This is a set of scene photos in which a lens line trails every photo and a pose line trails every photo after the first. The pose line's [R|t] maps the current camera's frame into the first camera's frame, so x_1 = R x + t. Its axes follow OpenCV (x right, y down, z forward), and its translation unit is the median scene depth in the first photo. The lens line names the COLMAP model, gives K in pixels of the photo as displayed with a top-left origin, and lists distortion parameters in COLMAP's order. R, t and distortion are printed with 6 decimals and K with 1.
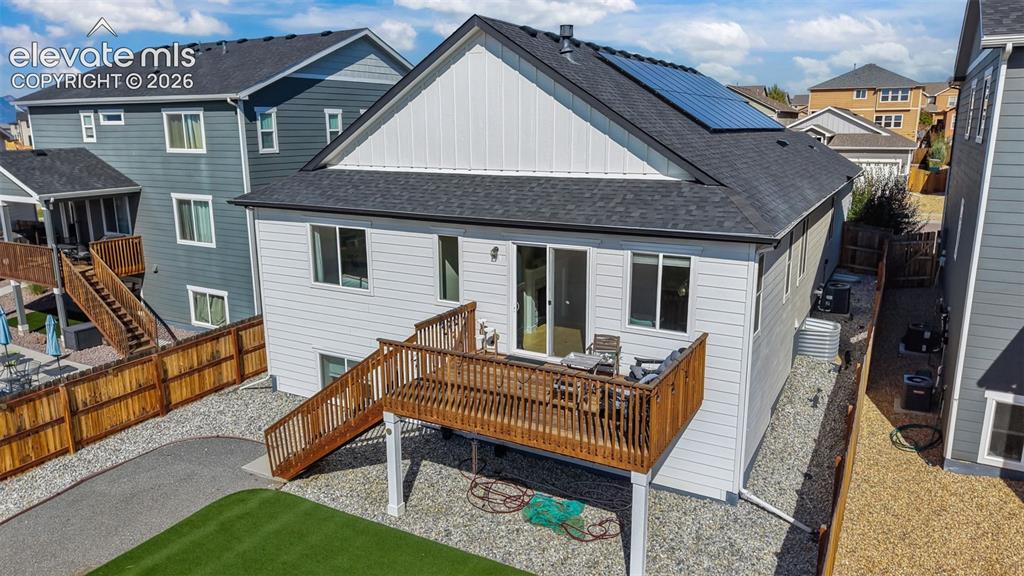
lens RADIAL K [[700.9, 0, 505.6], [0, 700.9, 286.3], [0, 0, 1]] dist [0.013279, -0.010545]
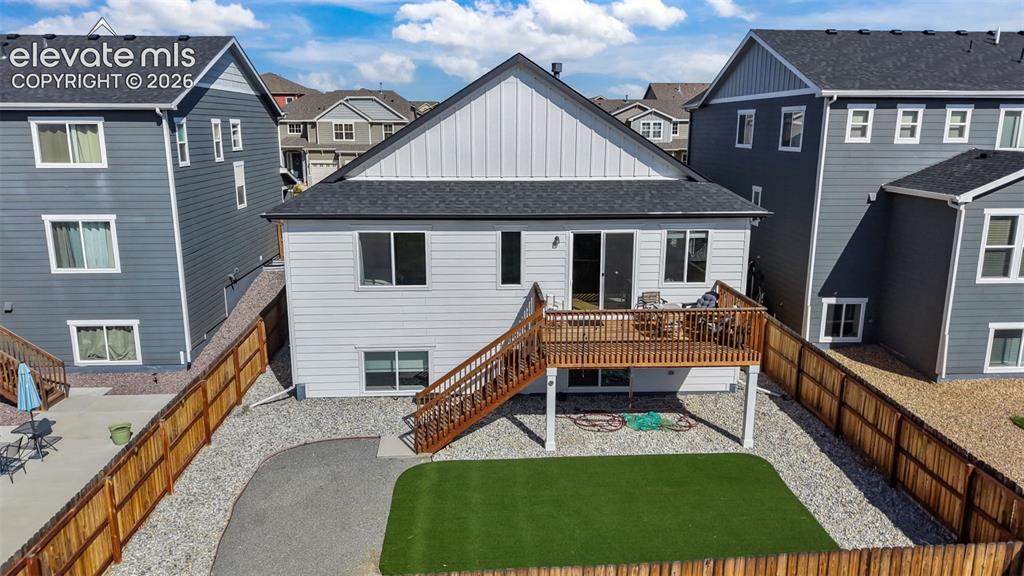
lens RADIAL K [[700.9, 0, 504.1], [0, 700.9, 292.5], [0, 0, 1]] dist [0.013279, -0.010545]
pose [[0.845475, -0.114789, 0.521532, -0.677993], [0.112357, 0.993001, 0.036412, -0.010510], [-0.522061, 0.027813, 0.852454, -0.032799]]
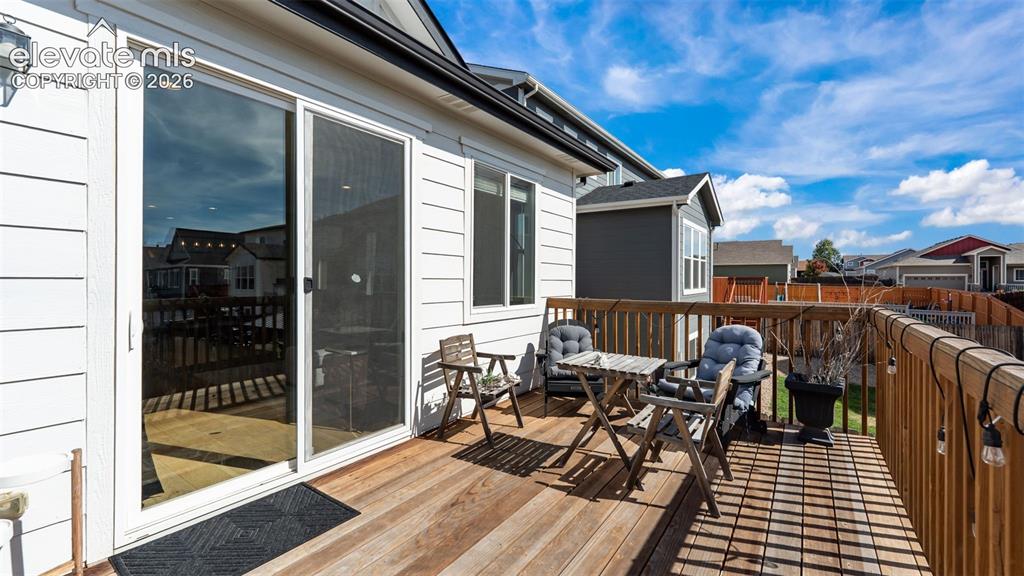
lens RADIAL K [[414.7, 0, 505.1], [0, 414.7, 281.1], [0, 0, 1]] dist [-0.001790, 0.000505]
pose [[0.100091, 0.006521, 0.994957, -0.099755], [0.214235, 0.976382, -0.027951, 0.039480], [-0.971640, 0.215952, 0.096330, 0.760495]]
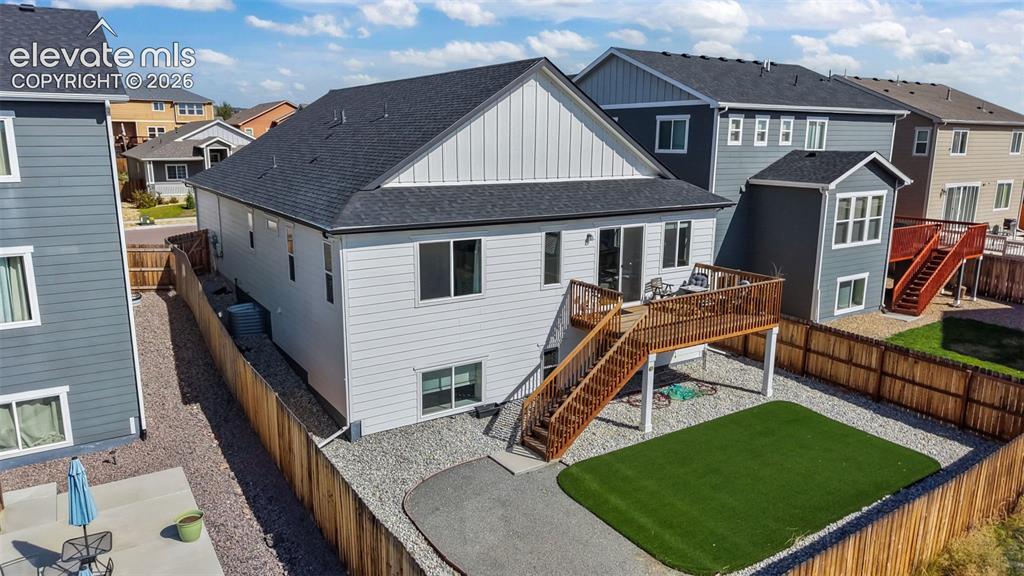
lens RADIAL K [[700.9, 0, 501.9], [0, 700.9, 287.9], [0, 0, 1]] dist [0.013279, -0.010545]
pose [[0.464036, -0.178477, 0.867650, -1.118260], [0.187442, 0.977096, 0.100743, -0.106521], [-0.865758, 0.115885, 0.486862, 0.438083]]
